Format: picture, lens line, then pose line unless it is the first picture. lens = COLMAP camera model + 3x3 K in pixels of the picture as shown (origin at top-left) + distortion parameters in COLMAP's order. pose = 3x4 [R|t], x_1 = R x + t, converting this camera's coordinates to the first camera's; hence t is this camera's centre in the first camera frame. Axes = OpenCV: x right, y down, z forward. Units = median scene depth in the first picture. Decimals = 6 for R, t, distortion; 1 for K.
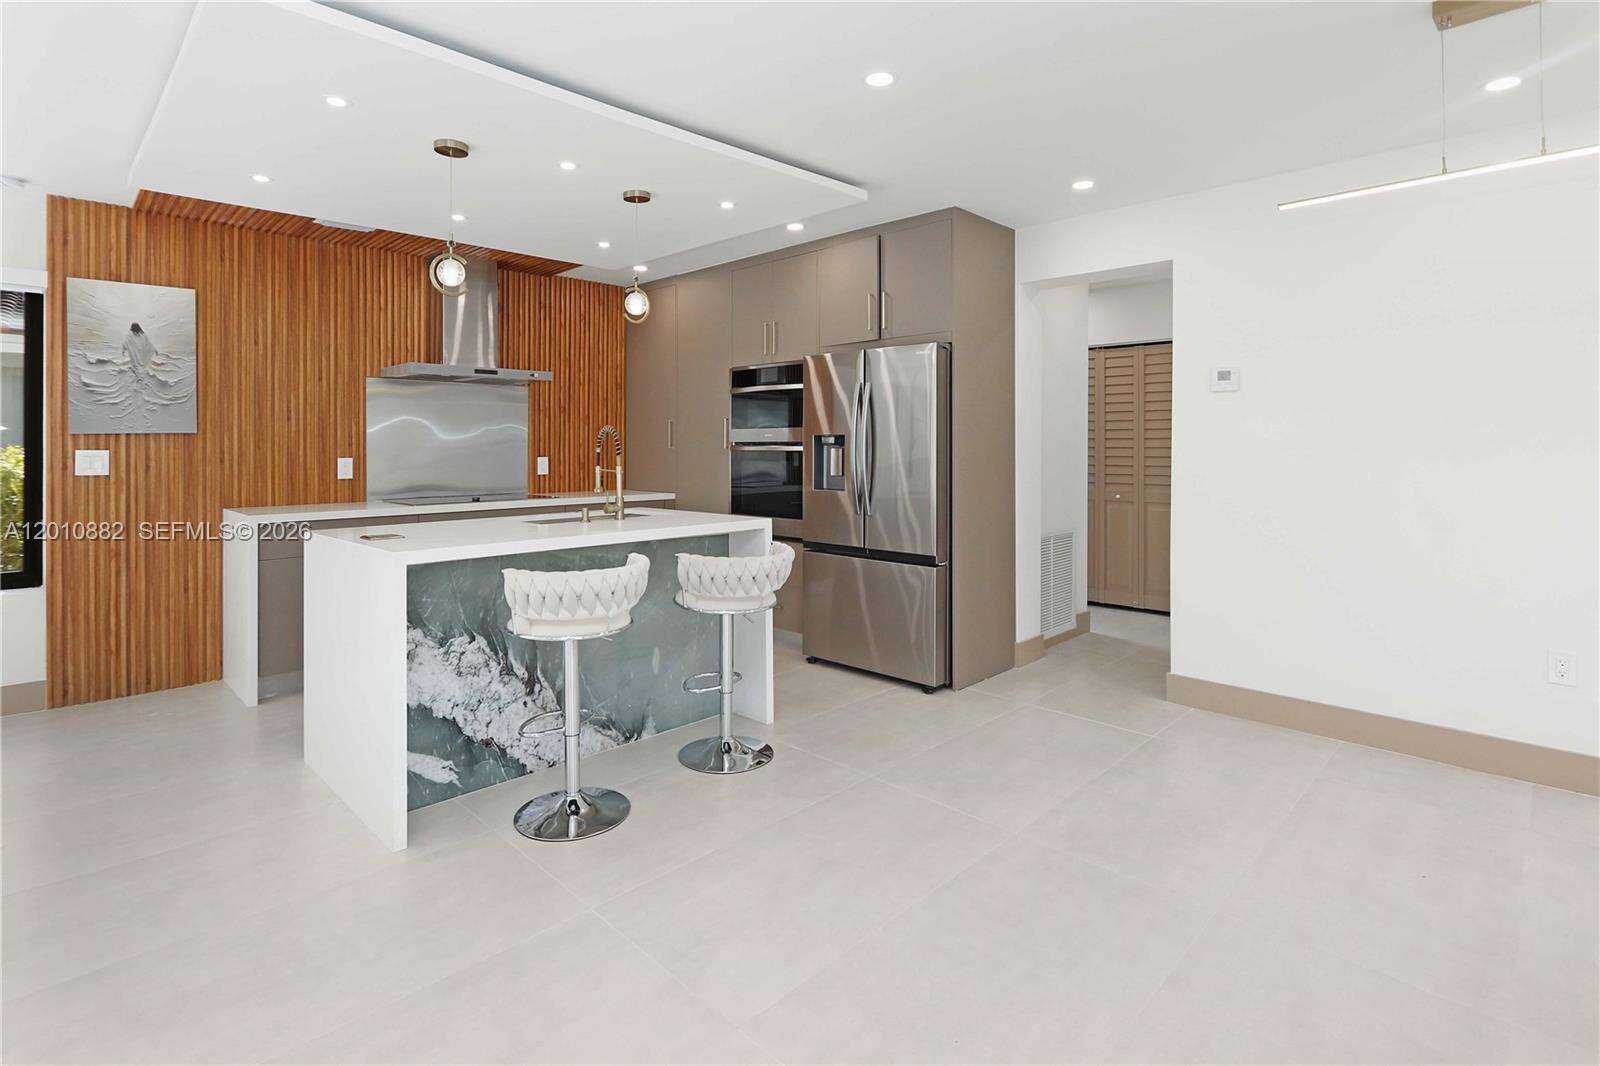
lens RADIAL K [[794.5, 0, 787.6], [0, 794.5, 441.5], [0, 0, 1]] dist [-0.010071, 0.000798]
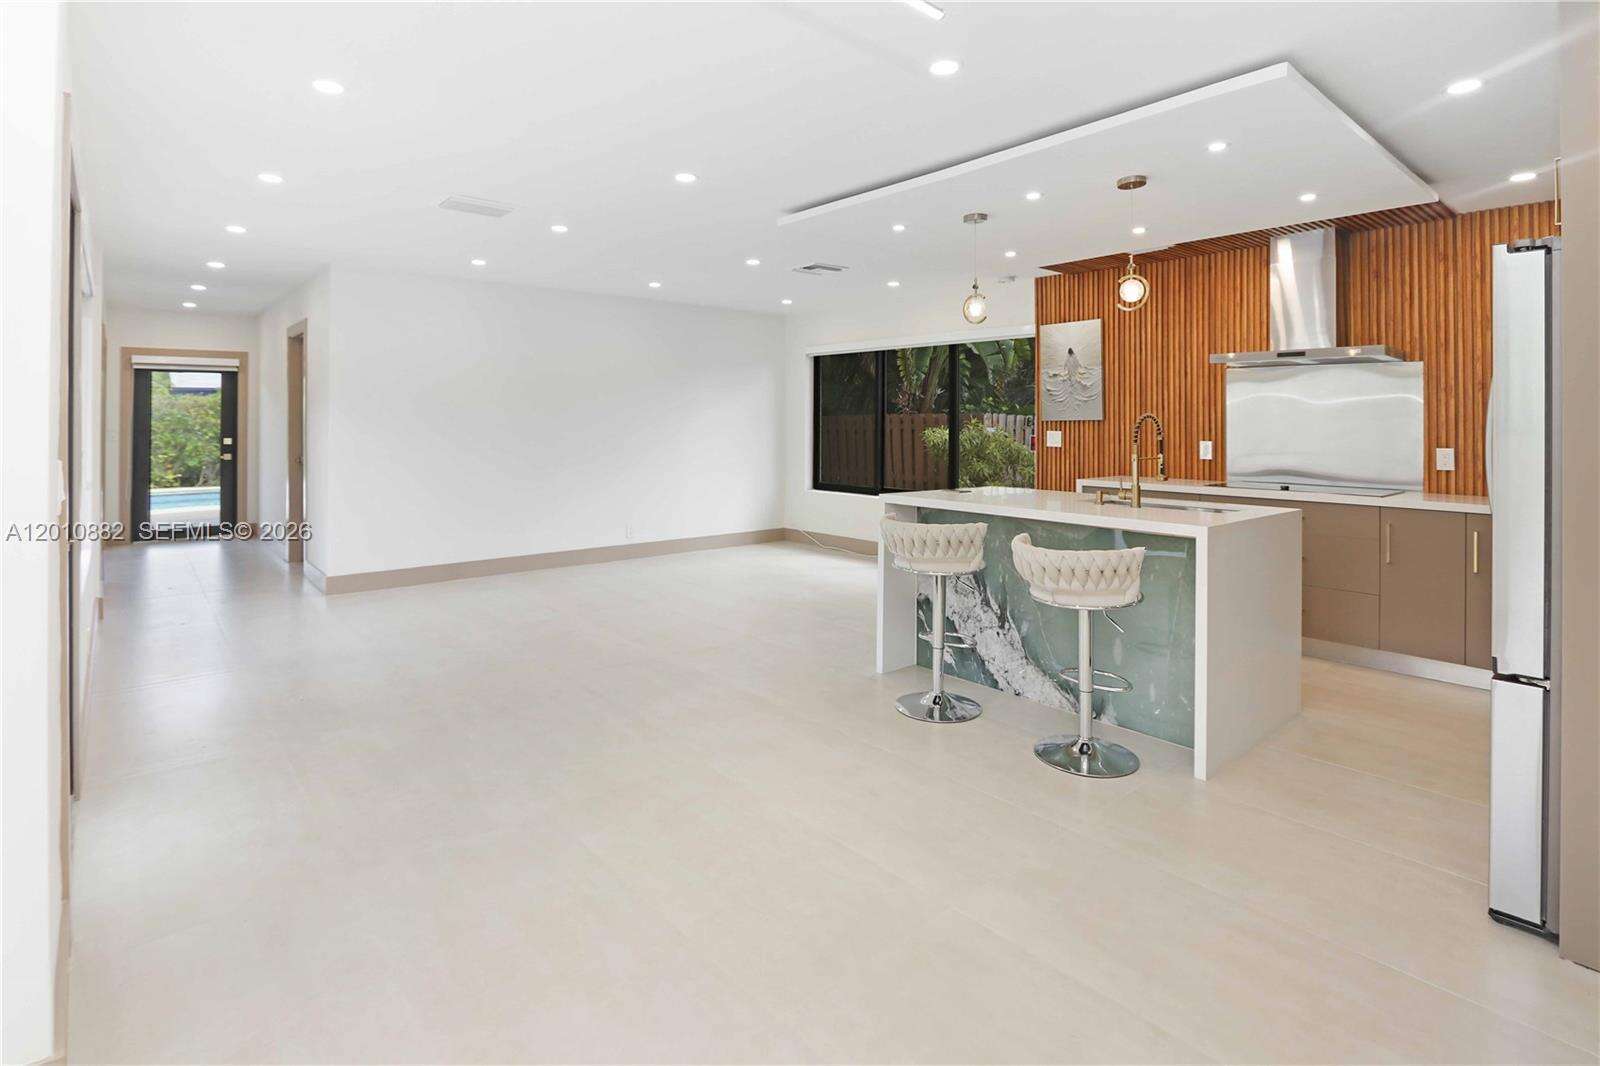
lens RADIAL K [[788.3, 0, 791.5], [0, 788.3, 405.7], [0, 0, 1]] dist [-0.004656, -0.000710]
pose [[-0.070912, -0.017728, -0.997325, 0.712752], [-0.002173, 0.999842, -0.017618, -0.010583], [0.997480, 0.000917, -0.070940, 0.557078]]
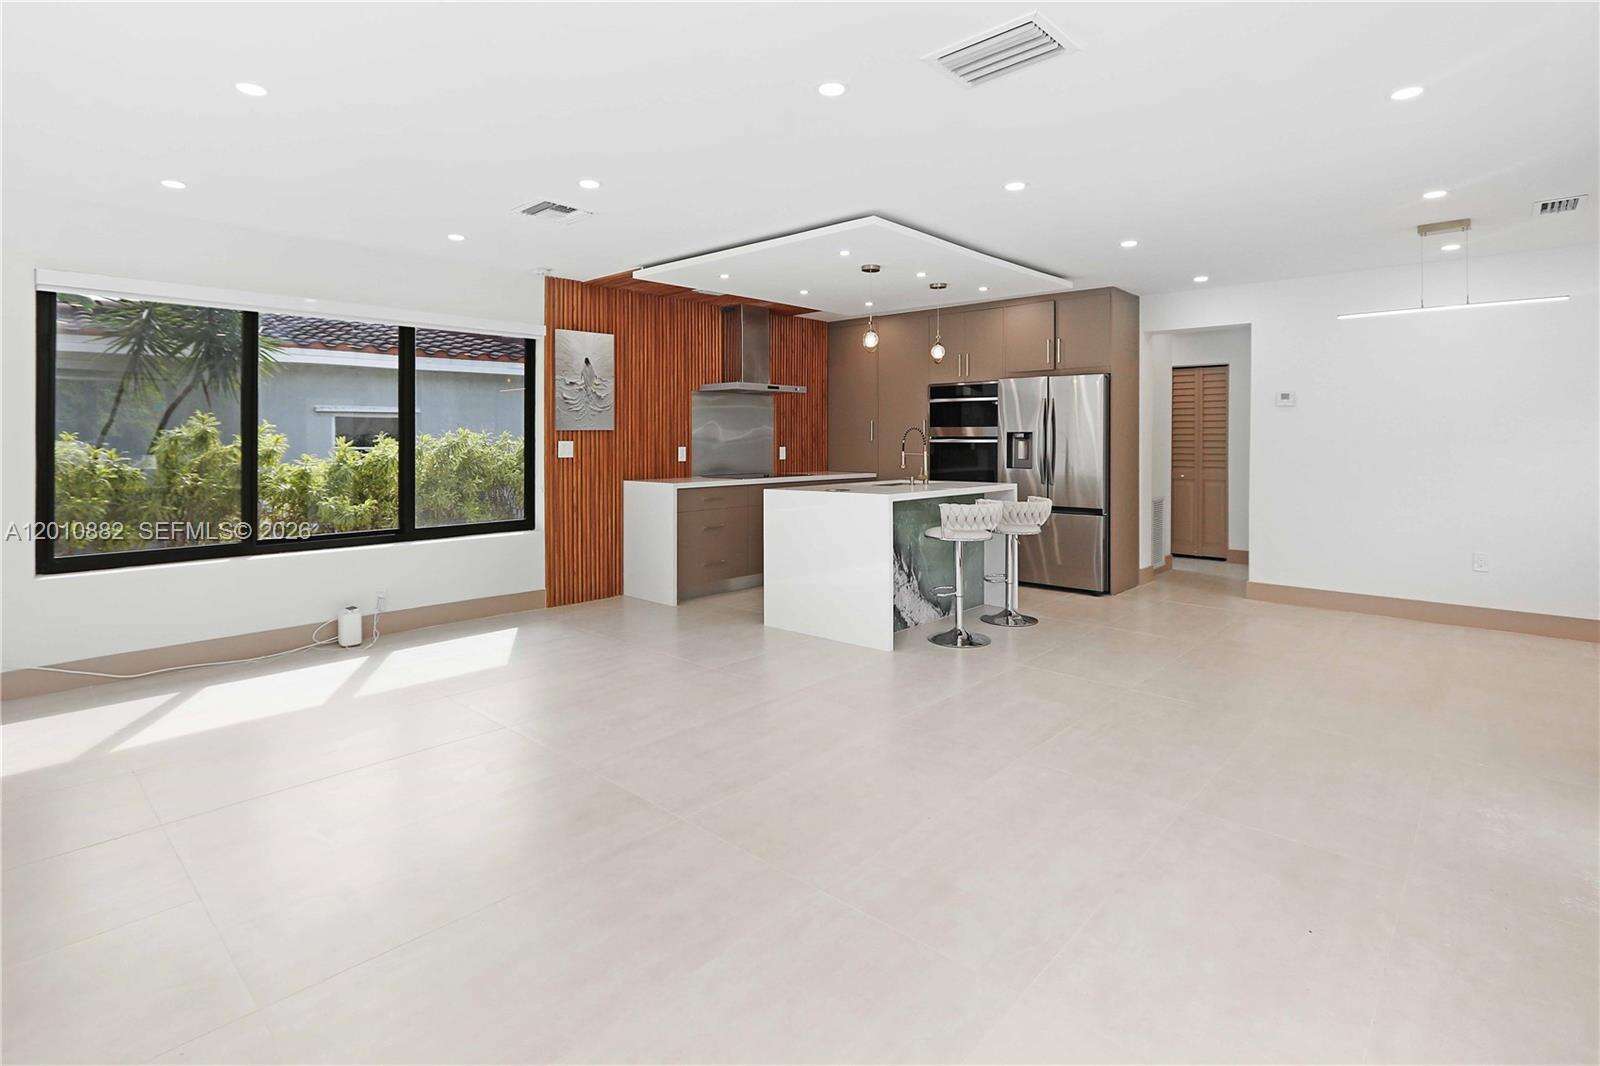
lens RADIAL K [[806.1, 0, 787.0], [0, 806.1, 439.1], [0, 0, 1]] dist [-0.003836, -0.000459]
pose [[0.999150, 0.002232, 0.041154, -0.492269], [-0.002504, 0.999975, 0.006576, -0.004187], [-0.041139, -0.006673, 0.999131, -0.557970]]
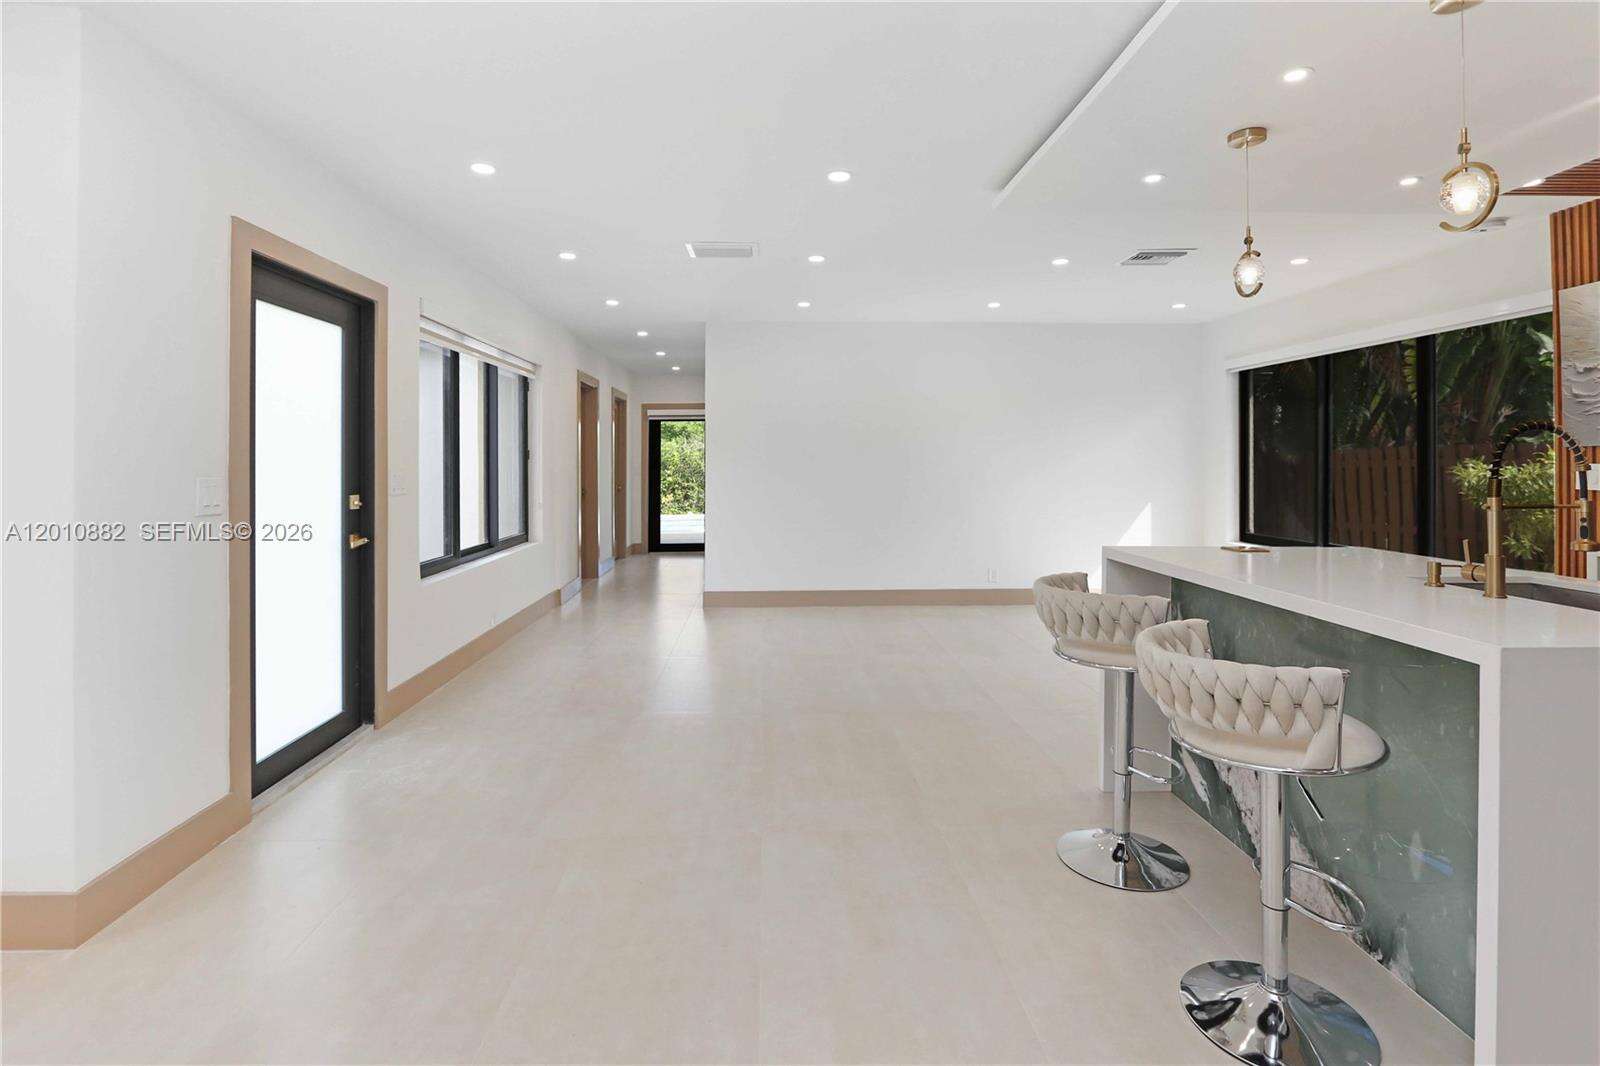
lens RADIAL K [[786.9, 0, 798.2], [0, 786.9, 437.1], [0, 0, 1]] dist [-0.002764, 0.000687]
pose [[-0.671753, -0.019513, -0.740518, 0.440245], [0.004502, 0.999527, -0.030422, 0.003353], [0.740761, -0.023770, -0.671348, 0.886064]]
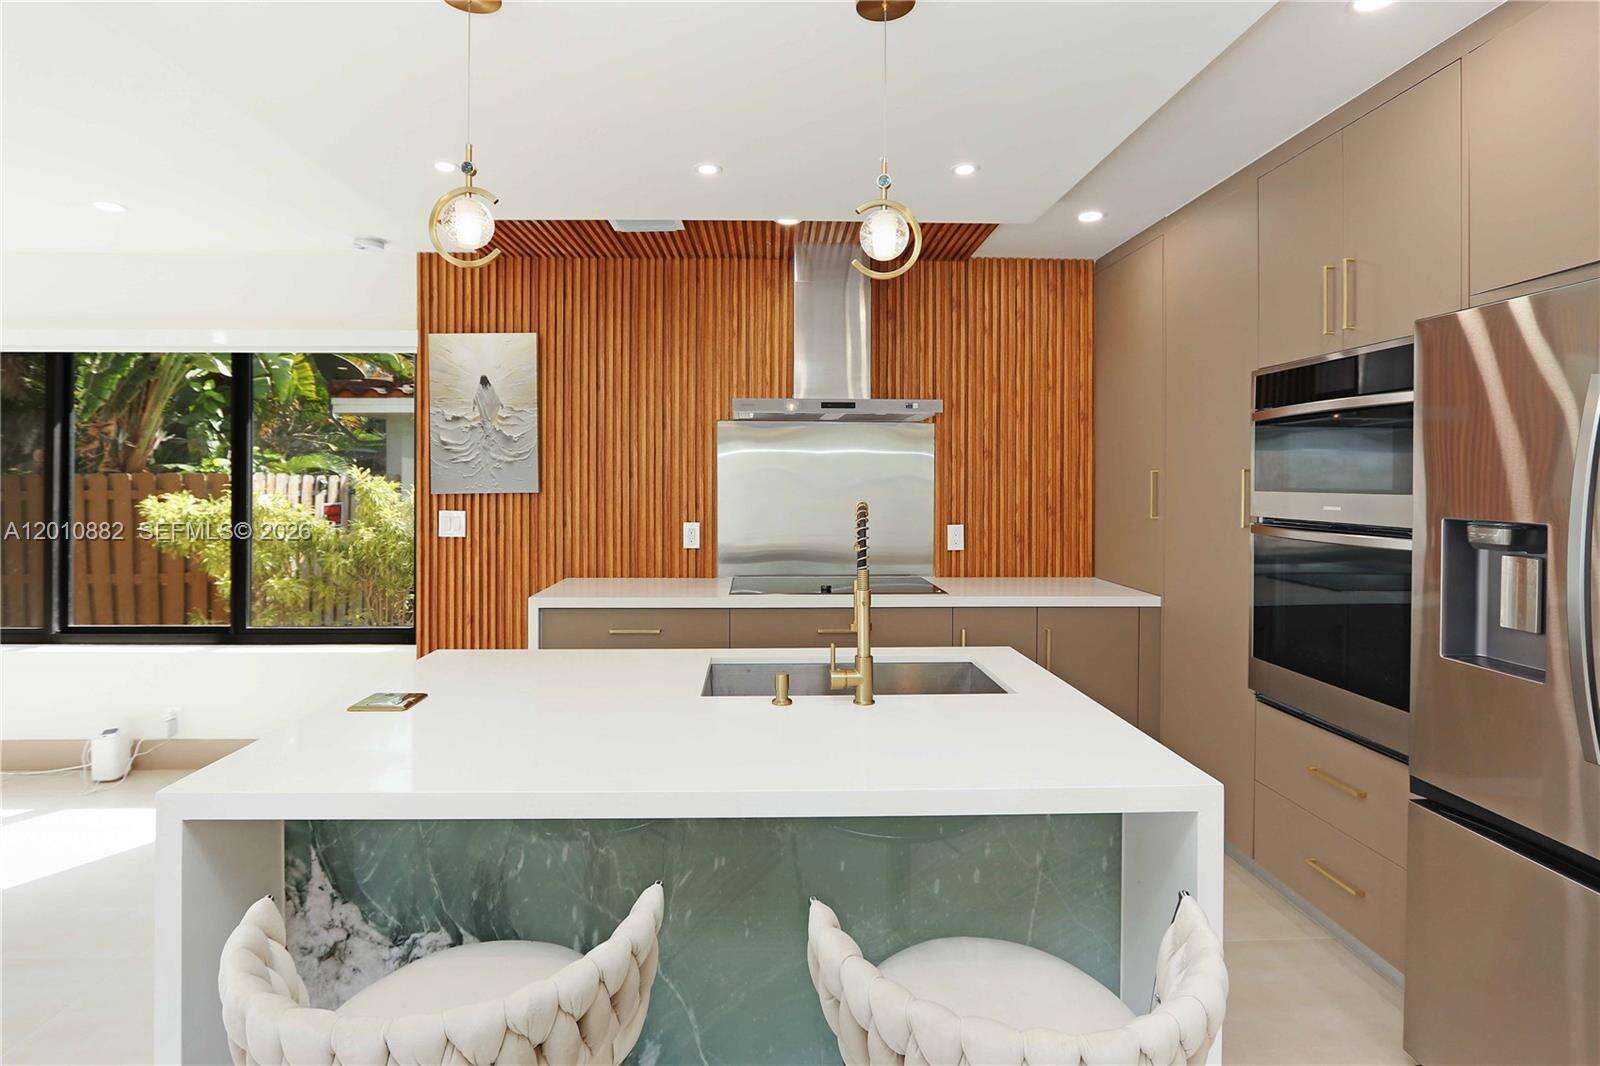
lens RADIAL K [[788.8, 0, 773.8], [0, 788.8, 474.2], [0, 0, 1]] dist [-0.018155, 0.000118]
pose [[0.727654, 0.000596, -0.685944, 0.061679], [-0.001516, 0.999999, -0.000738, -0.032187], [0.685943, 0.001577, 0.727654, 0.544471]]
